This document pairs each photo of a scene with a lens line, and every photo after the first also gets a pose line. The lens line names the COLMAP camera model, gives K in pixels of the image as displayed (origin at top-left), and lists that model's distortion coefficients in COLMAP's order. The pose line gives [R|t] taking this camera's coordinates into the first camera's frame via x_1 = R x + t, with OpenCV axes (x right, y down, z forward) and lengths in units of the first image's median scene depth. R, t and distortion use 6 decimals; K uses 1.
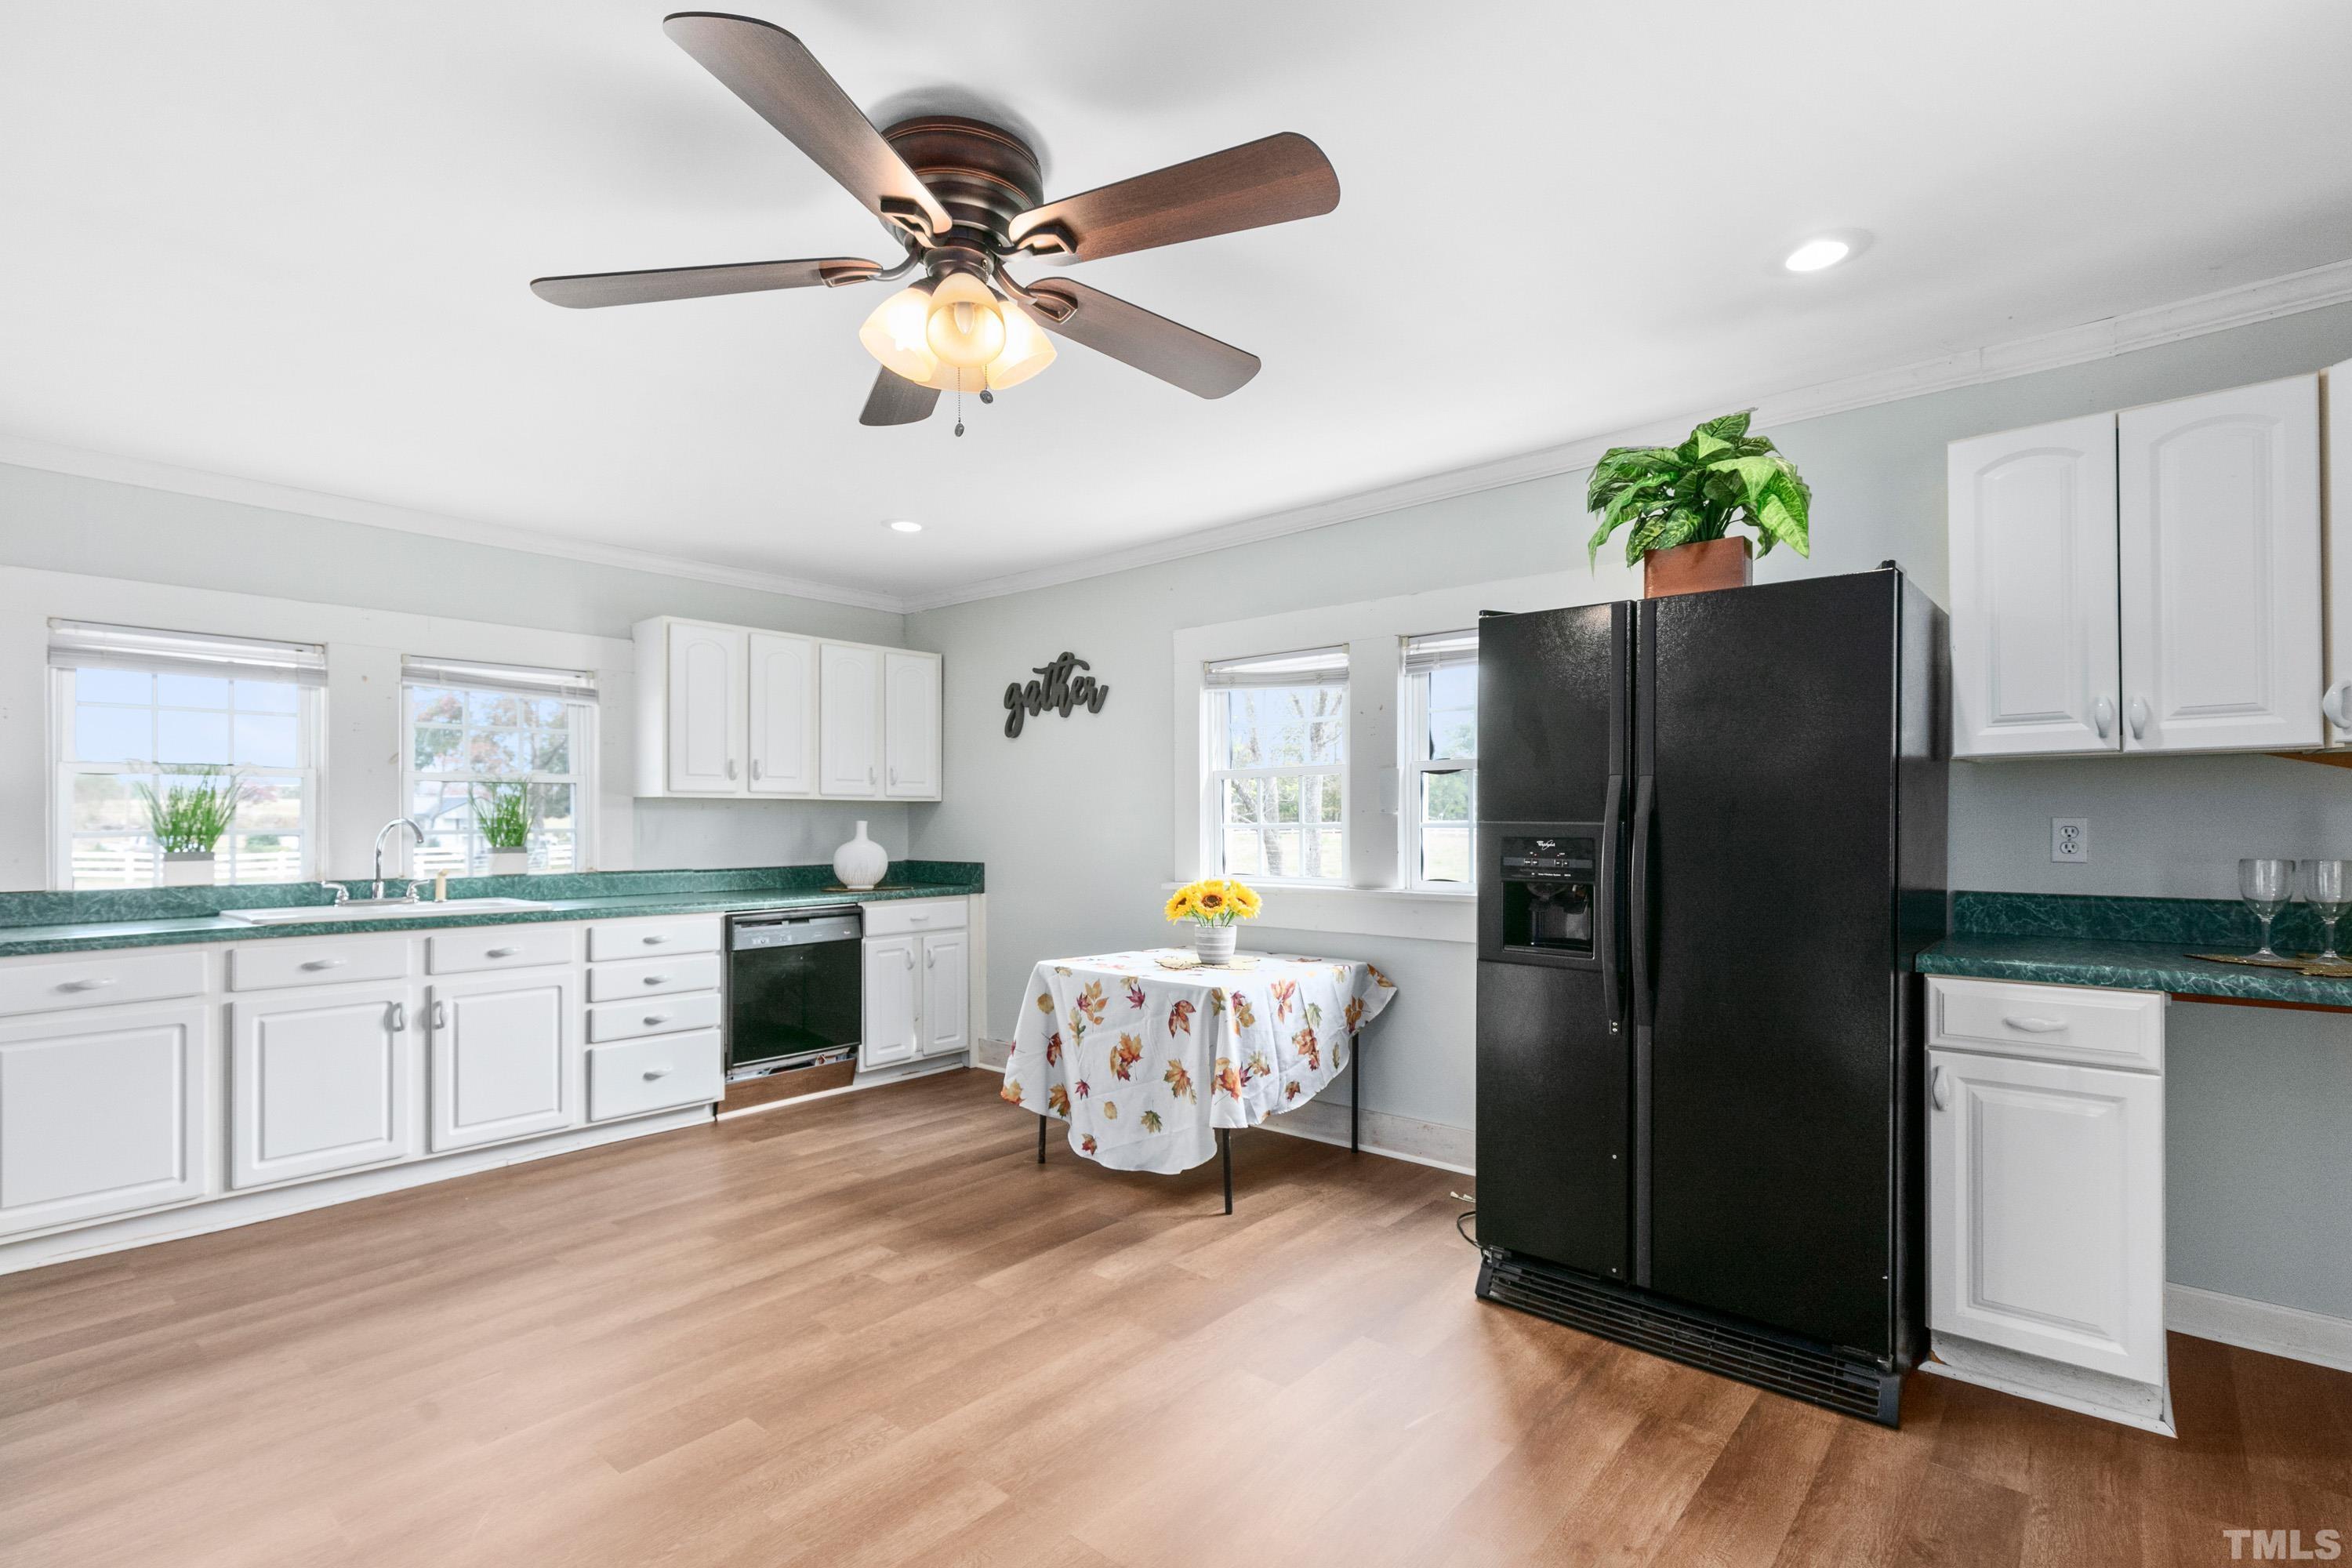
lens RADIAL K [[1084.6, 0, 1178.9], [0, 1084.6, 801.3], [0, 0, 1]] dist [0.006943, -0.001665]
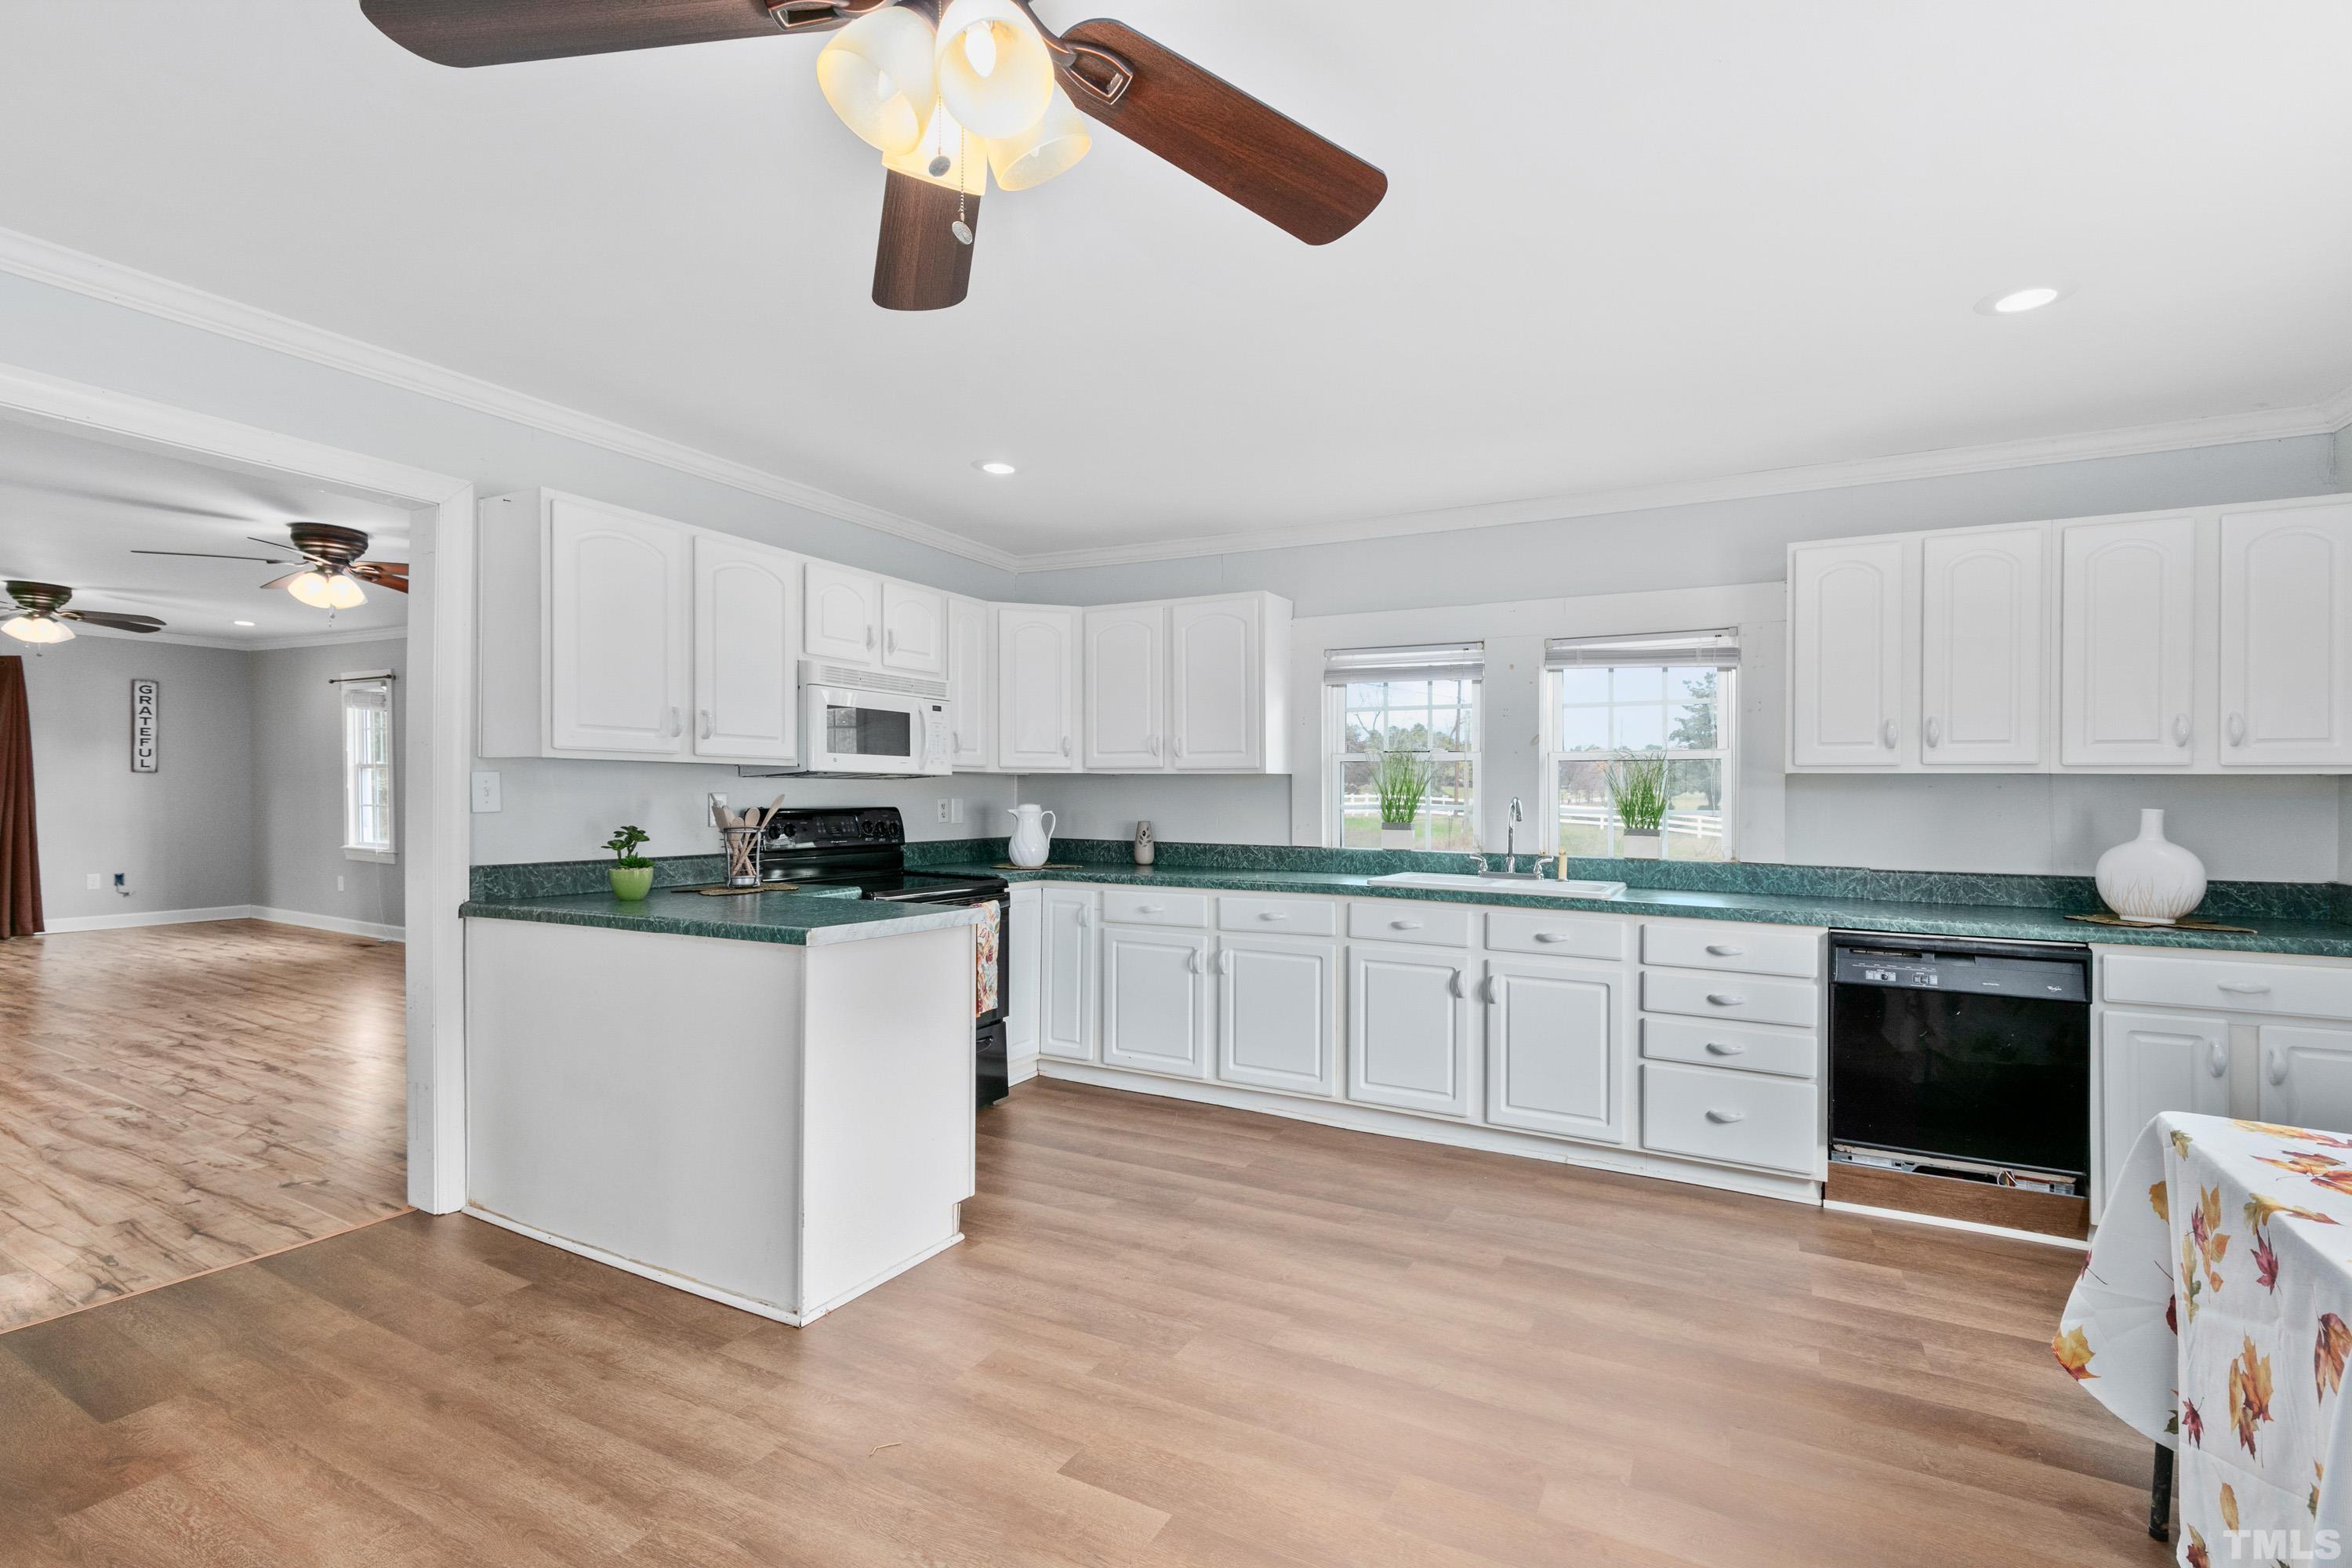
lens RADIAL K [[1084.6, 0, 1181.4], [0, 1084.6, 786.6], [0, 0, 1]] dist [0.006943, -0.001665]
pose [[0.214476, -0.001896, -0.976728, 0.231321], [0.005518, 0.999985, -0.000730, 0.004588], [0.976714, -0.005233, 0.214483, 0.457572]]
